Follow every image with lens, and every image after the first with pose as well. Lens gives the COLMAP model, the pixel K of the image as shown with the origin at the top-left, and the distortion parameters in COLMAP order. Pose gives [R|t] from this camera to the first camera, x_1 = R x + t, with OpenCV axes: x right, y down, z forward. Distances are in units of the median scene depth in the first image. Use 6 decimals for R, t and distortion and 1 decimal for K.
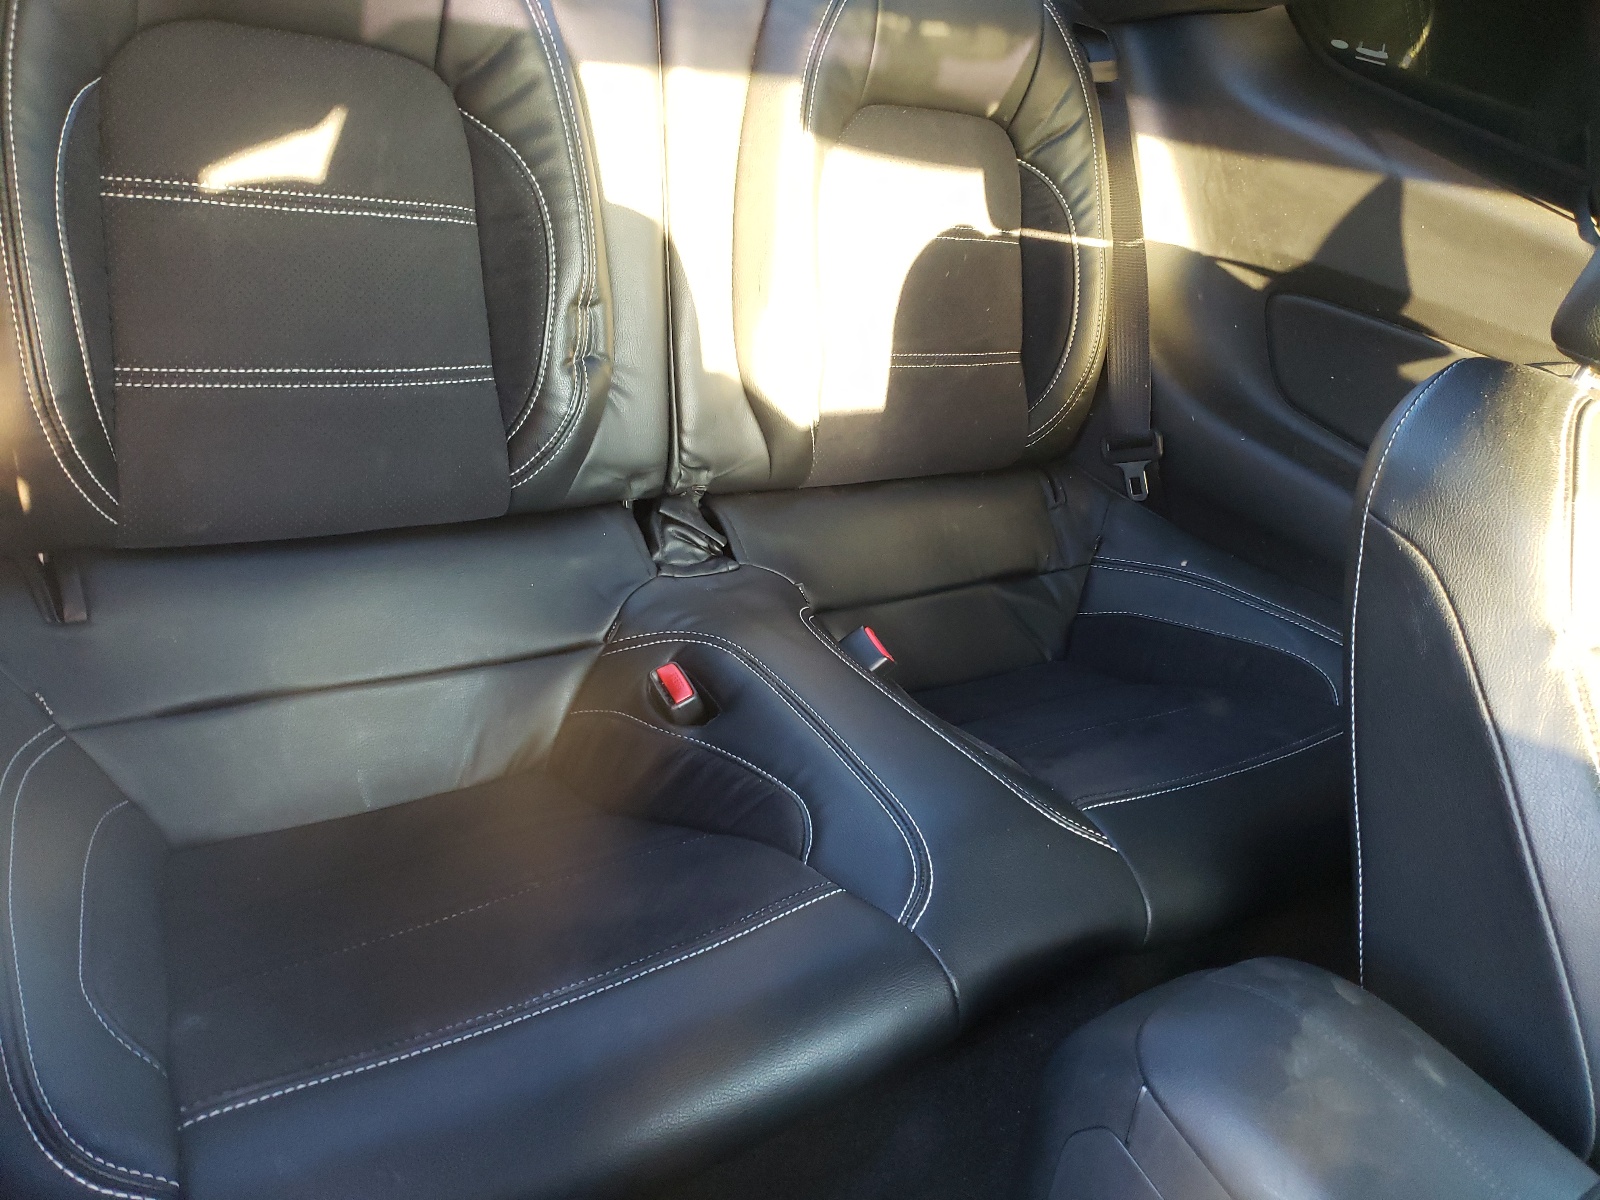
lens RADIAL K [[1224.8, 0, 800.0], [0, 1224.8, 600.0], [0, 0, 1]] dist [-0.002338, -0.003139]
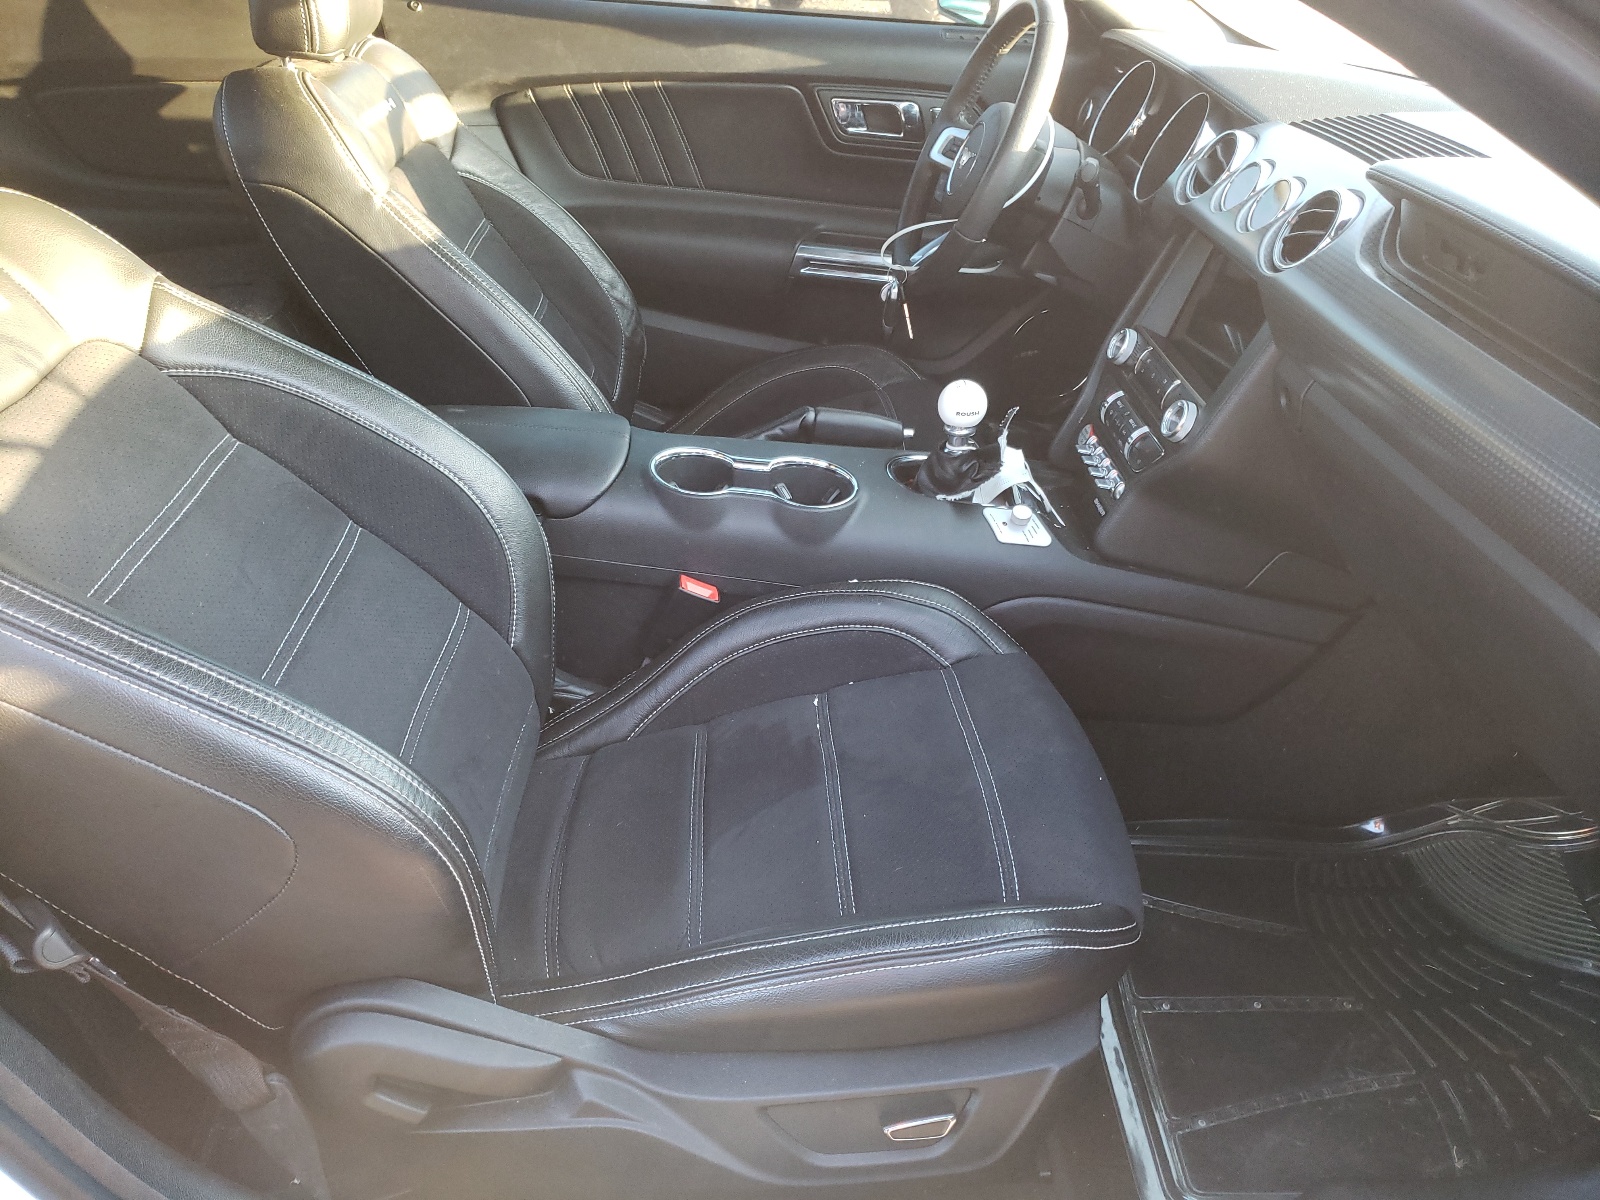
lens RADIAL K [[1224.8, 0, 800.0], [0, 1224.8, 600.0], [0, 0, 1]] dist [-0.002338, -0.003139]
pose [[0.543021, -0.616794, 0.569818, -0.457248], [0.505376, 0.781978, 0.364835, 0.157453], [-0.670614, 0.089859, 0.736344, -0.734588]]
